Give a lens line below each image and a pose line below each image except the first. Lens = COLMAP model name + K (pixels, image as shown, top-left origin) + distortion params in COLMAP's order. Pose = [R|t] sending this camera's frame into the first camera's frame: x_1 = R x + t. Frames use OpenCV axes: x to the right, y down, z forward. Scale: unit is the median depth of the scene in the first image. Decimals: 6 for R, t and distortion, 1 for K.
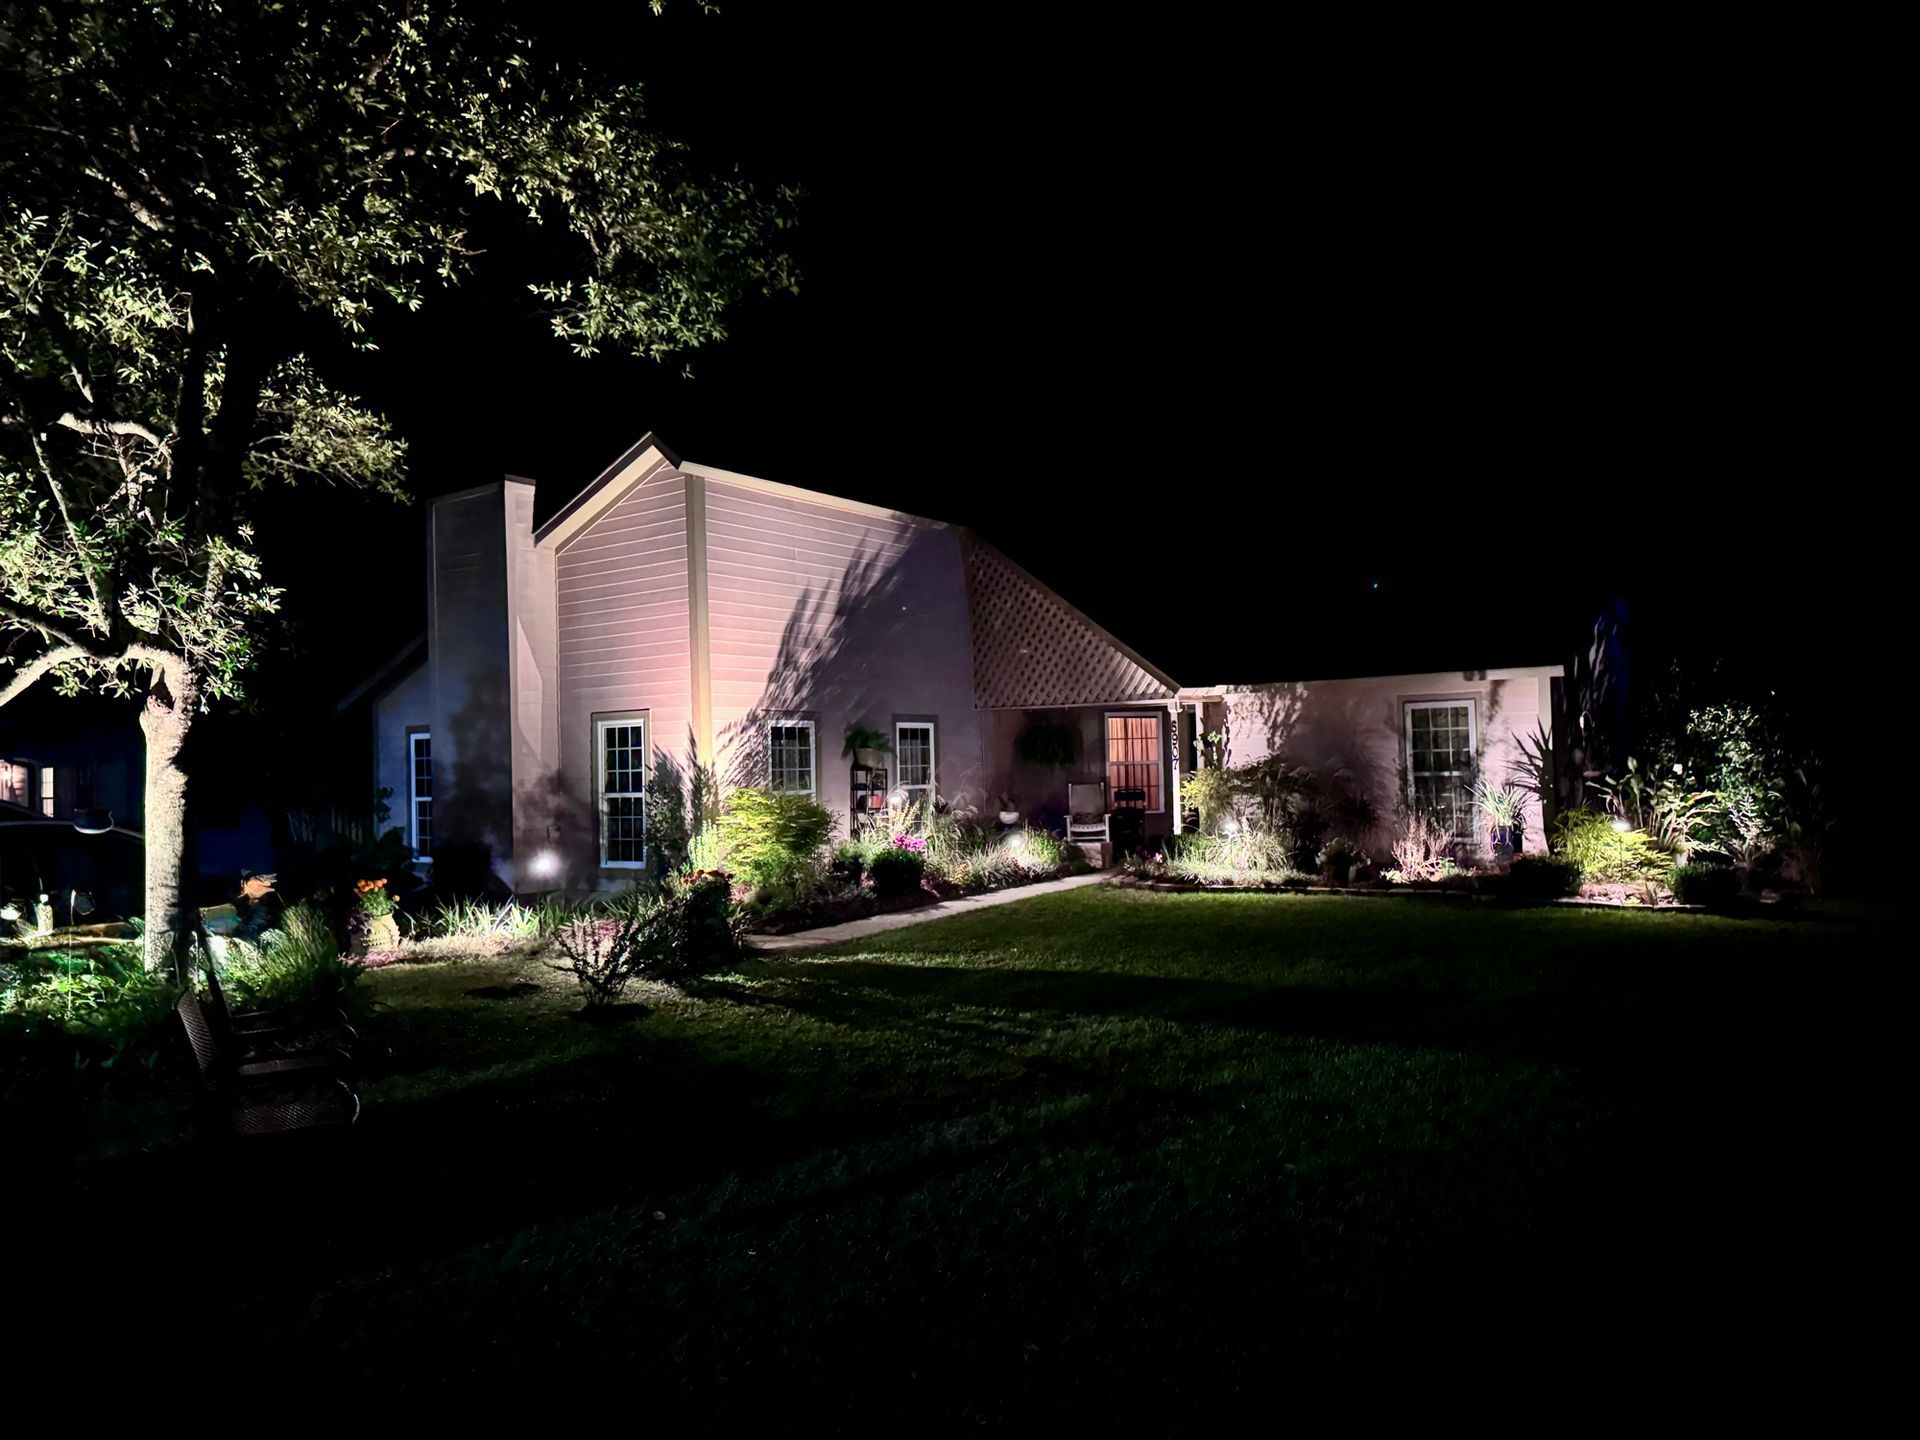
lens RADIAL K [[1337.5, 0, 960.0], [0, 1337.5, 720.0], [0, 0, 1]] dist [0.074193, -0.090300]
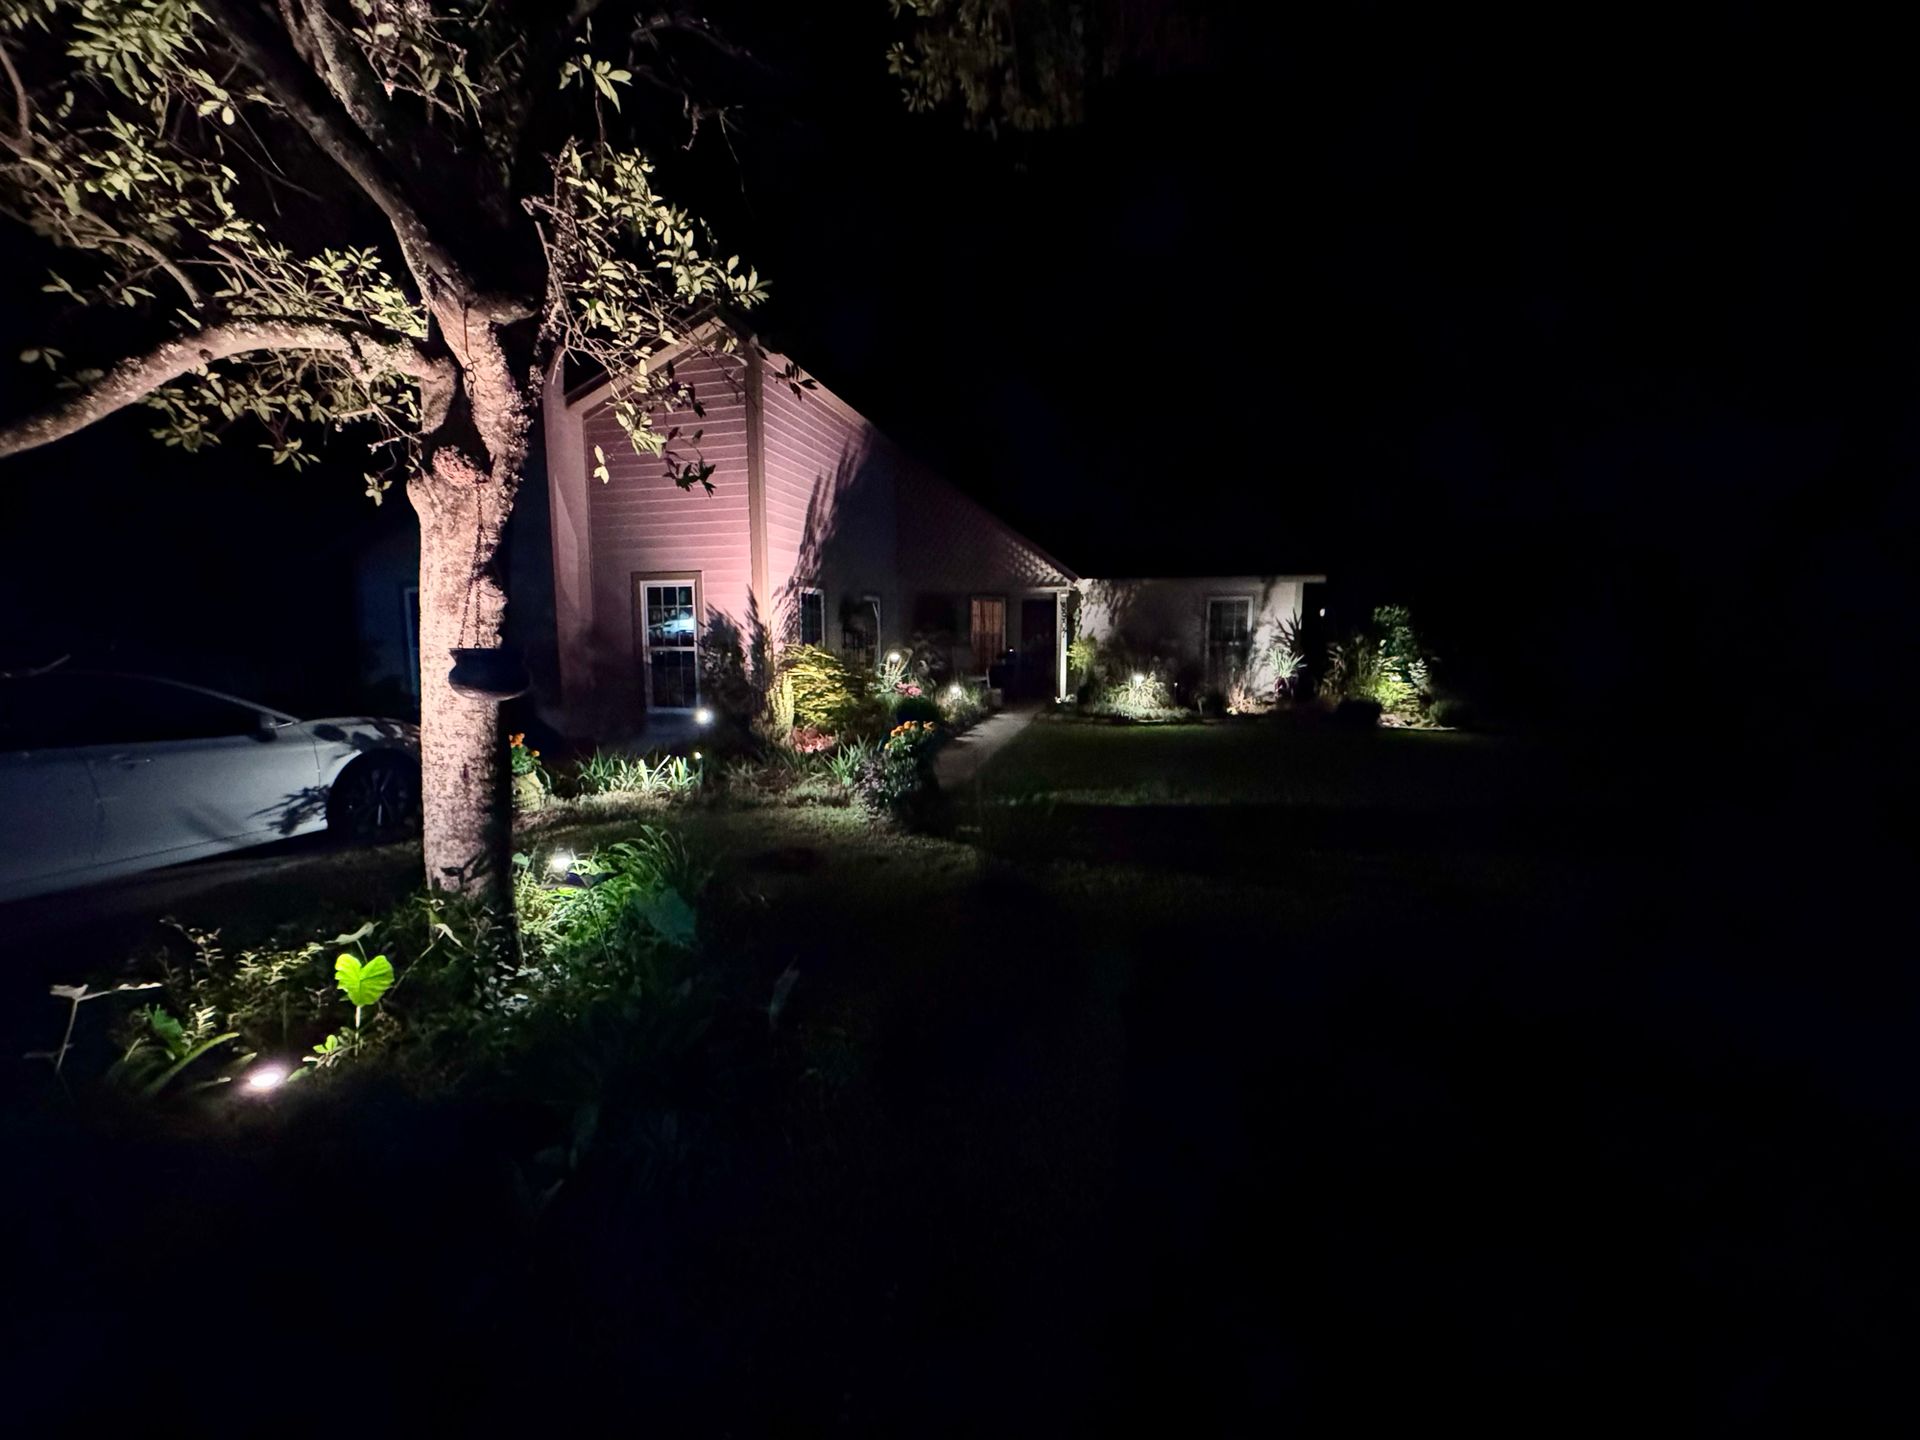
lens RADIAL K [[768.4, 0, 970.6], [0, 768.4, 731.8], [0, 0, 1]] dist [-0.002551, -0.000392]
pose [[0.924319, -0.024503, 0.380834, -0.260258], [-0.033822, 0.988750, 0.145707, 0.022274], [-0.380120, -0.147560, 0.913091, 0.307870]]
